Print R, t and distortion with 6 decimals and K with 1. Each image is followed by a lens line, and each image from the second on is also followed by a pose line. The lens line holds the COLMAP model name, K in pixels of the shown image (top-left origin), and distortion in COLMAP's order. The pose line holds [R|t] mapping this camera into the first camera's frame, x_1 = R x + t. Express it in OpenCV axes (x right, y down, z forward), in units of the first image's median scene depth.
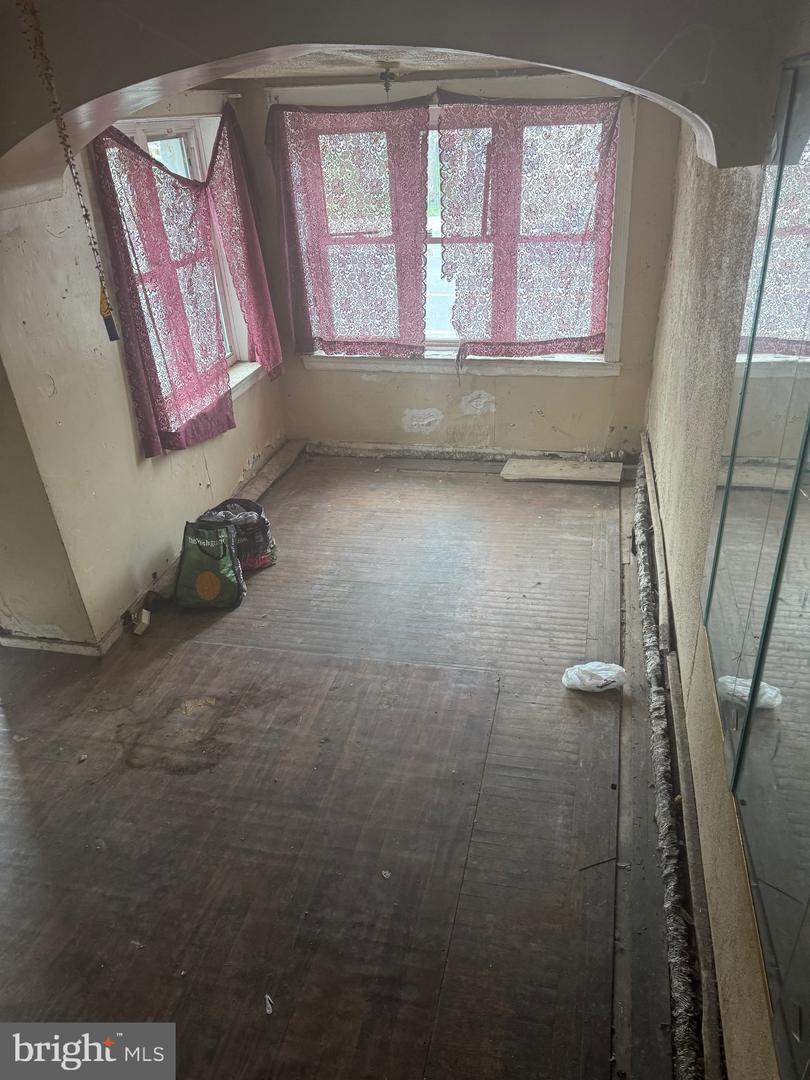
lens RADIAL K [[763.0, 0, 405.9], [0, 763.0, 543.4], [0, 0, 1]] dist [0.005542, -0.003866]
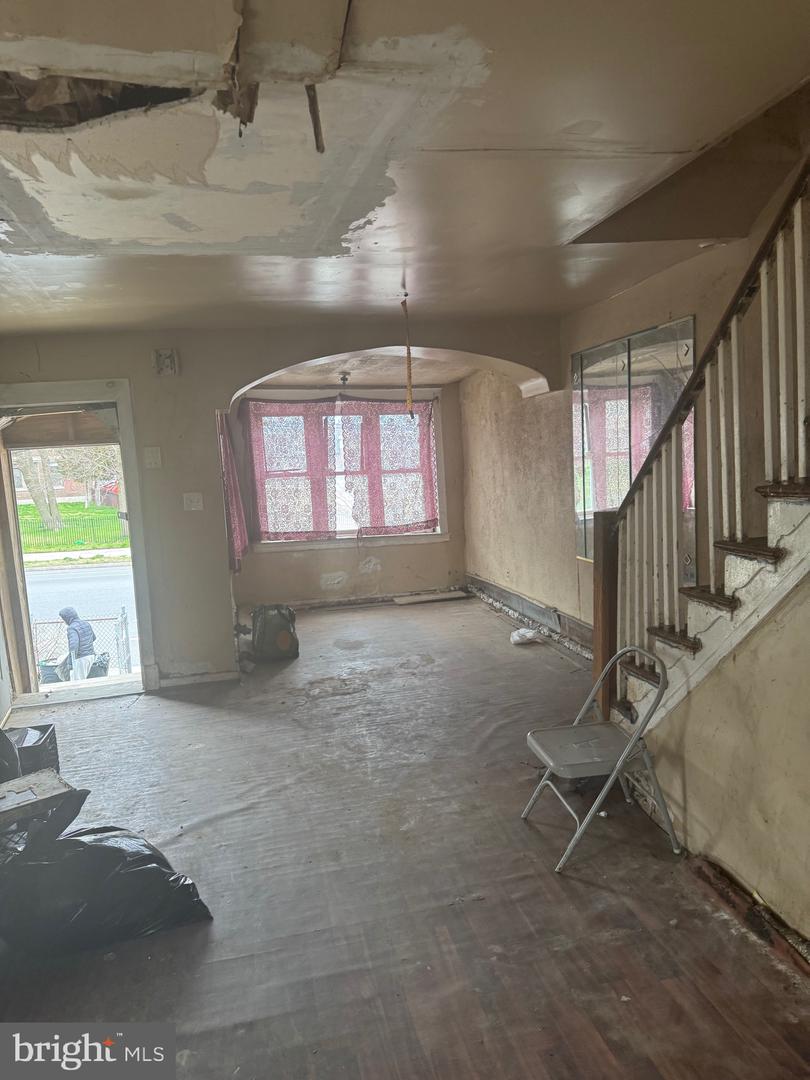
lens RADIAL K [[763.0, 0, 403.2], [0, 763.0, 538.6], [0, 0, 1]] dist [0.005542, -0.003866]
pose [[0.898307, -0.026375, 0.438577, -0.554929], [0.209124, 0.903545, -0.373996, 0.387353], [-0.386410, 0.427680, 0.817176, -0.366016]]
